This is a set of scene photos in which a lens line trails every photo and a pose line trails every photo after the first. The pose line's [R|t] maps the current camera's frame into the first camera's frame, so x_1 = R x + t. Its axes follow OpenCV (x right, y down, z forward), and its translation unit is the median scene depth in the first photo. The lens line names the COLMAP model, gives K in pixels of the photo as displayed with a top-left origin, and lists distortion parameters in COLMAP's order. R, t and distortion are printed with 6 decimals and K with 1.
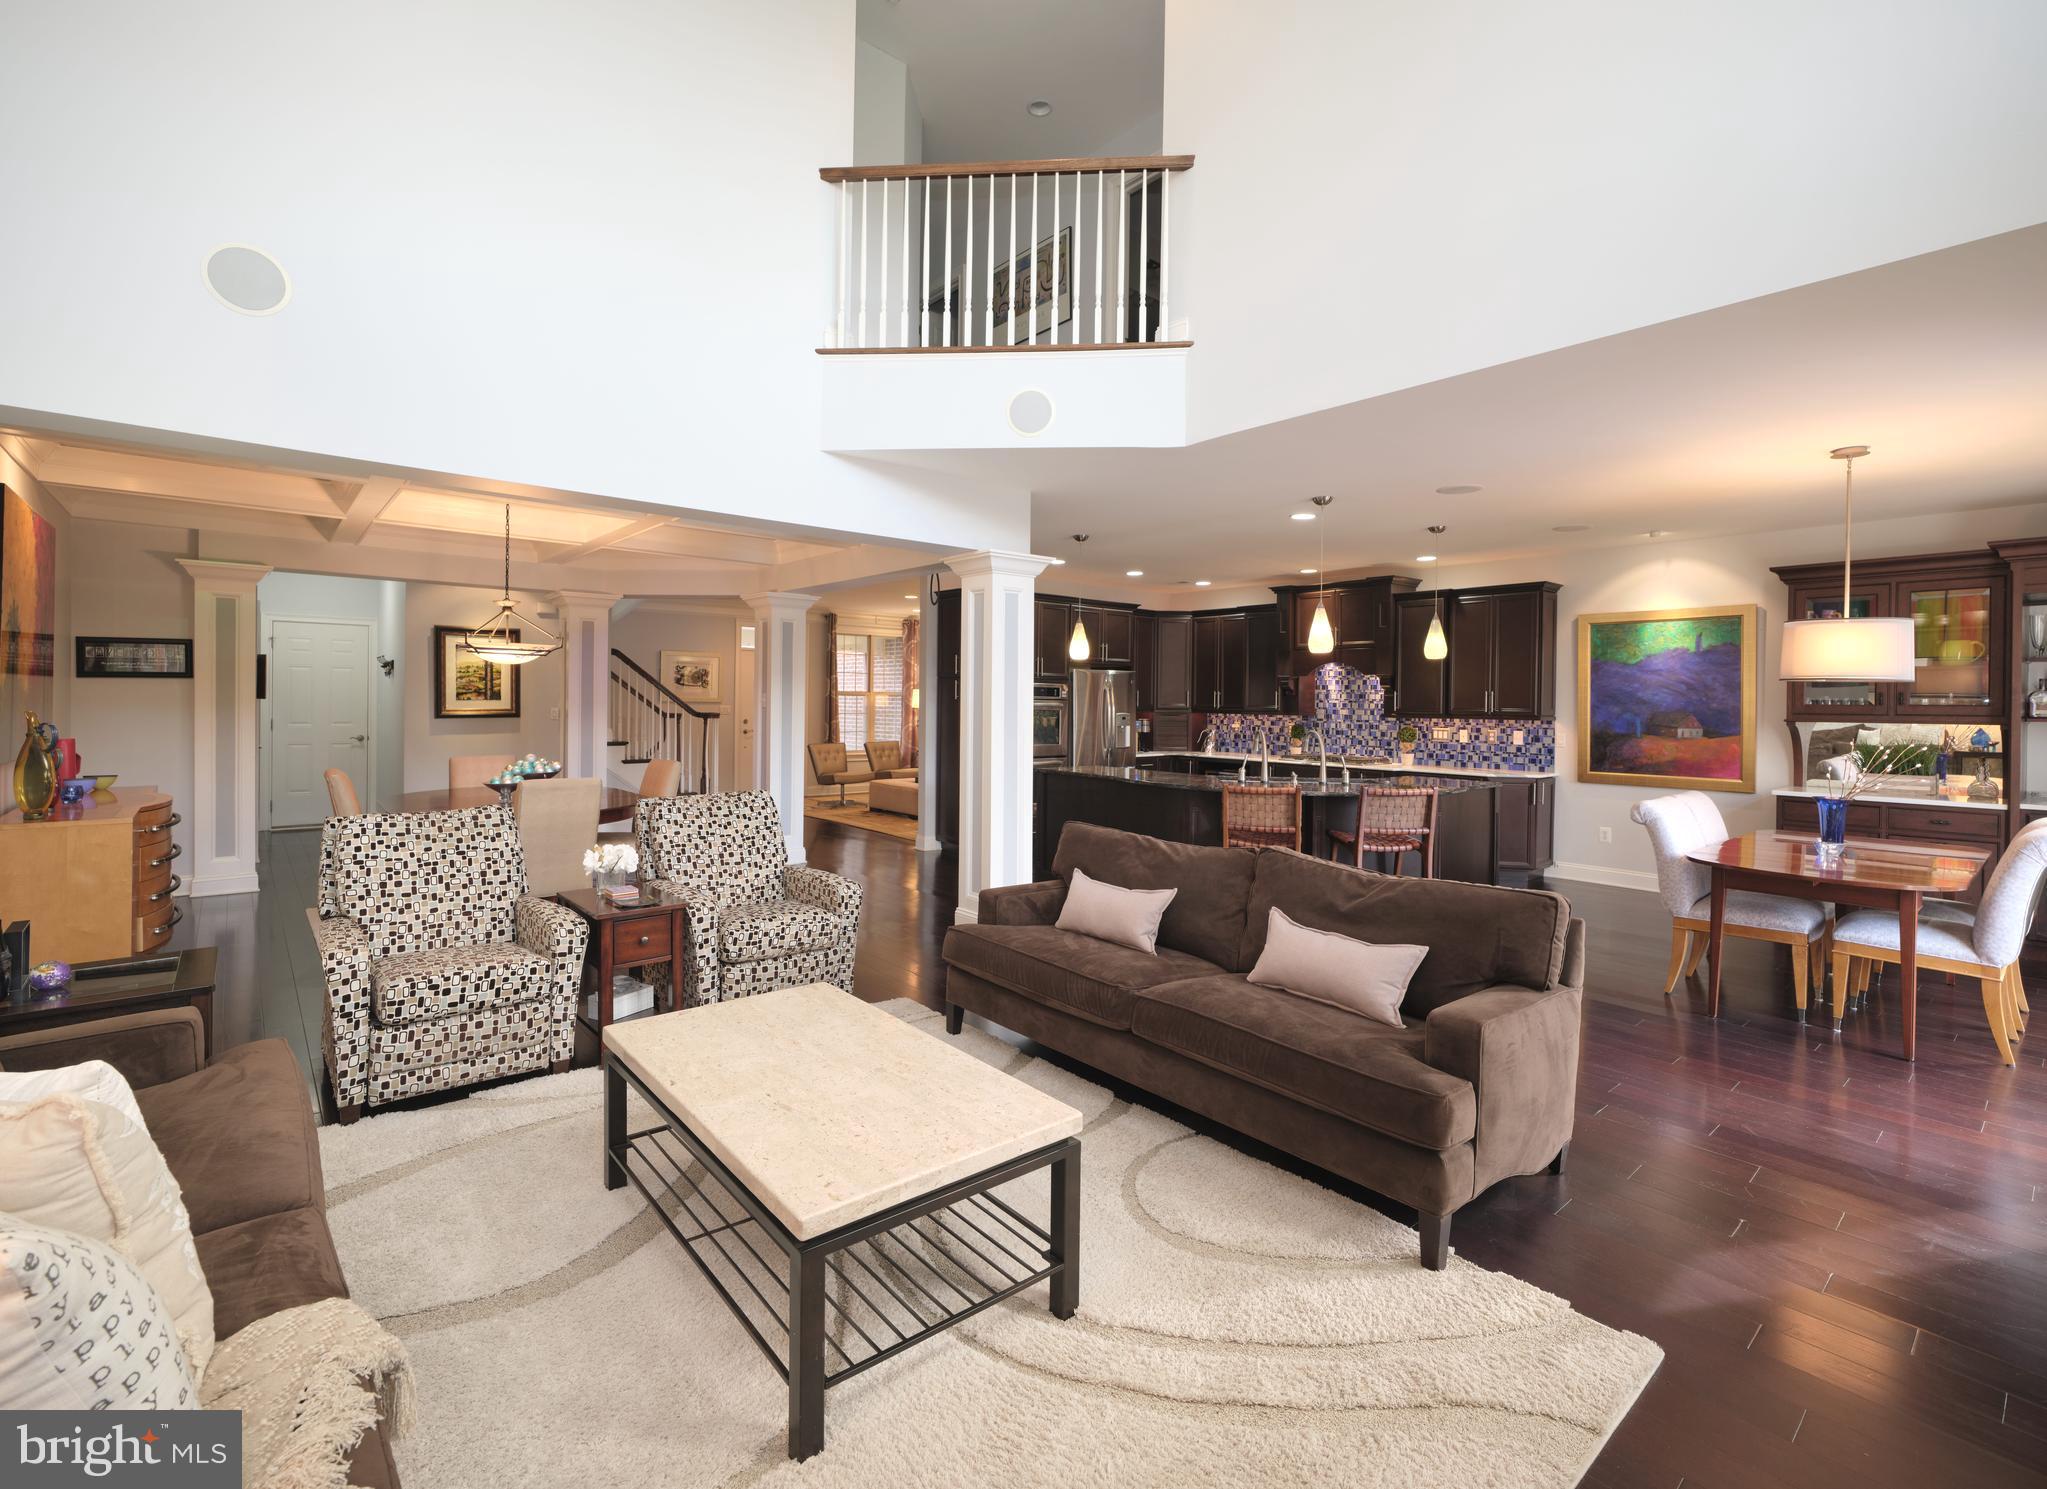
lens RADIAL K [[931.4, 0, 1025.9], [0, 931.4, 707.6], [0, 0, 1]] dist [0.001564, -0.000322]
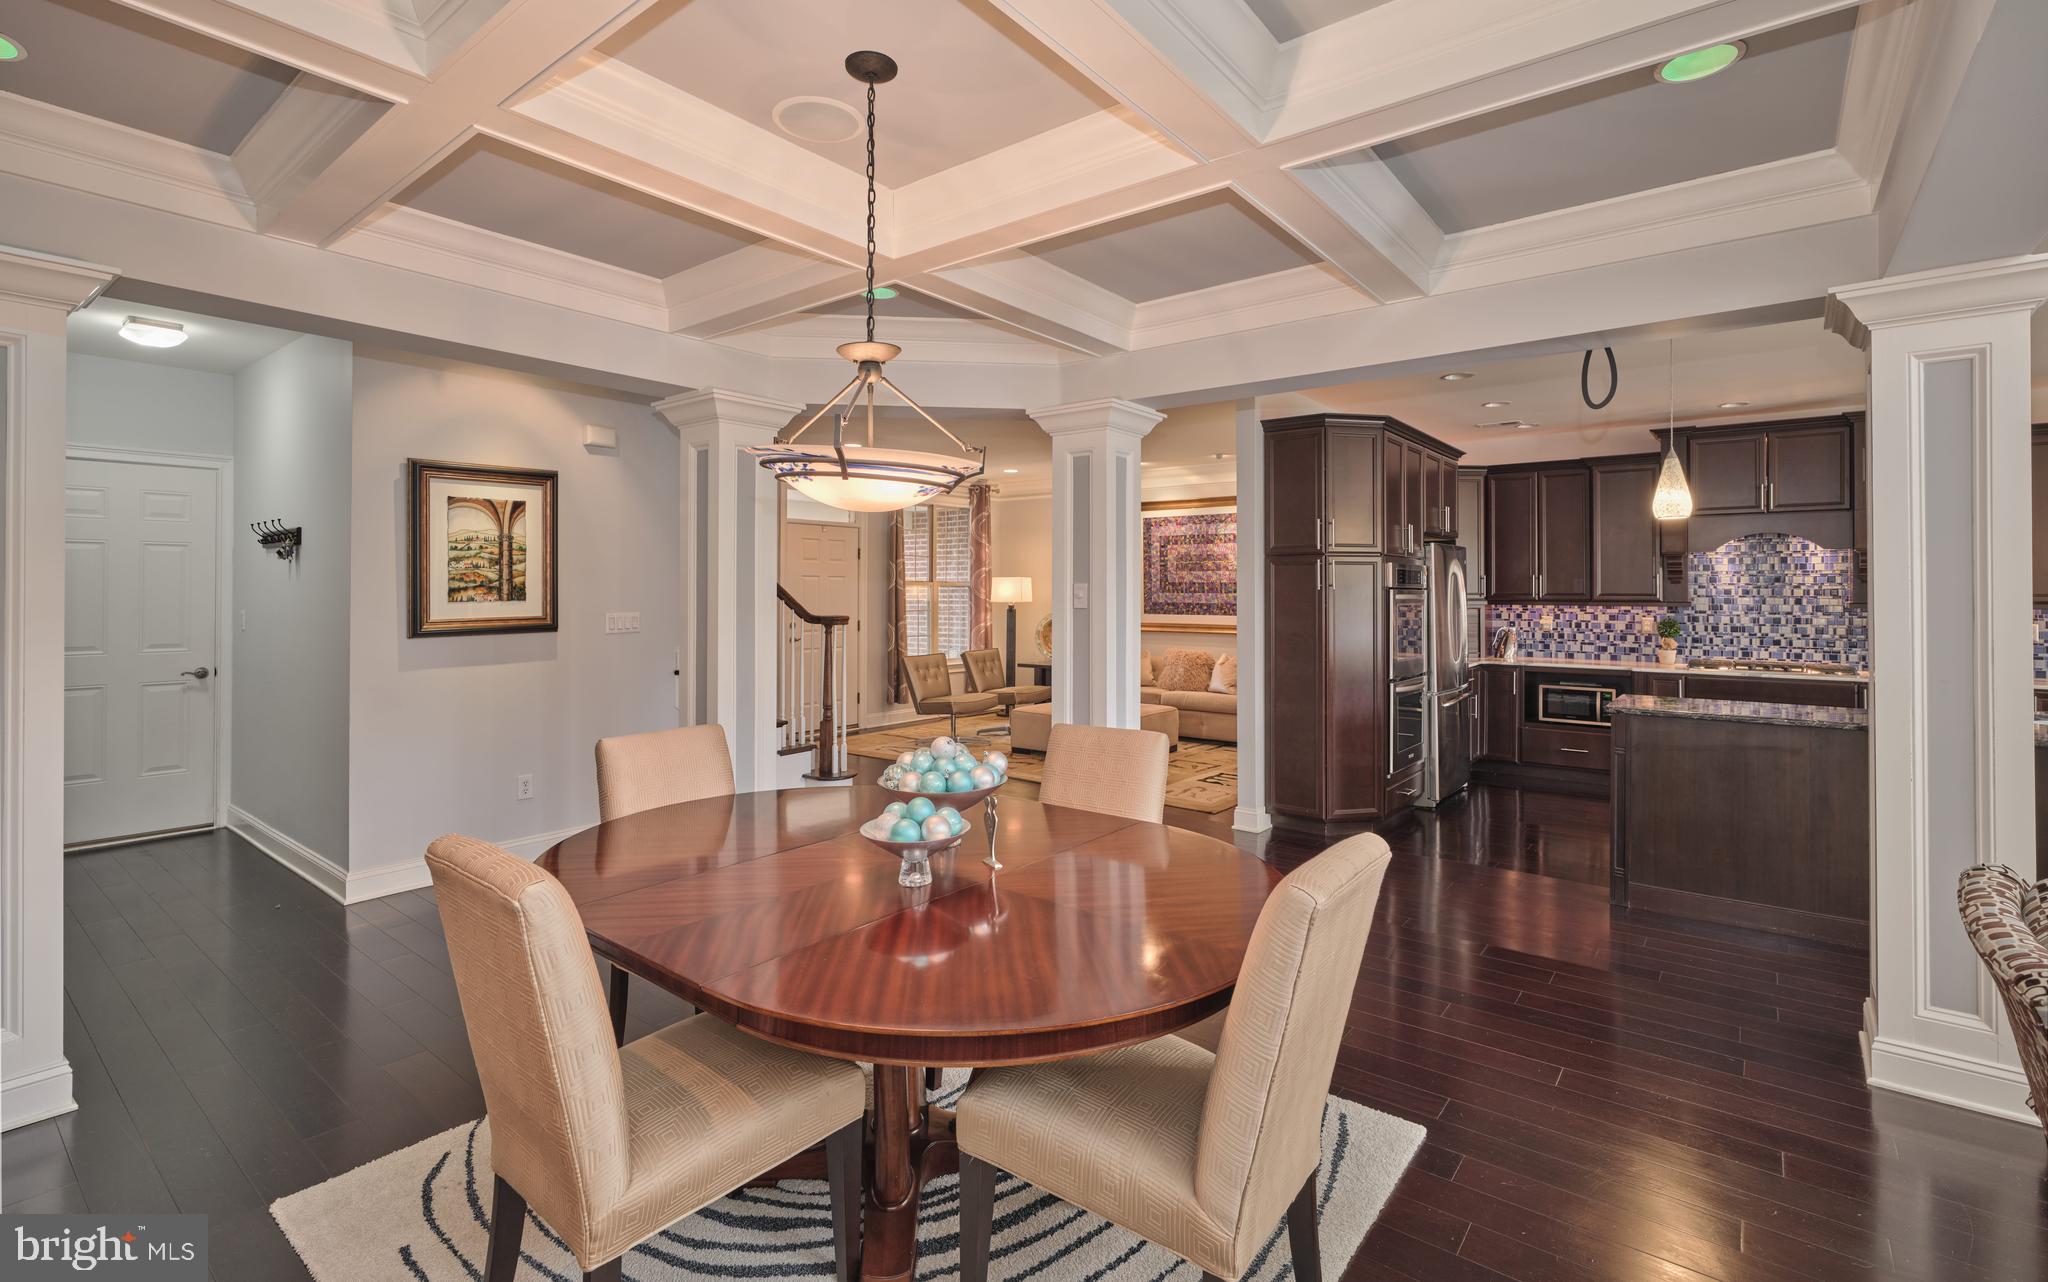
lens RADIAL K [[932.7, 0, 1017.6], [0, 932.7, 581.3], [0, 0, 1]] dist [-0.008717, -0.000054]
pose [[0.982018, -0.009710, 0.188537, -0.412223], [0.012730, 0.999809, -0.014817, -0.008544], [-0.188357, 0.016950, 0.981954, 0.445016]]
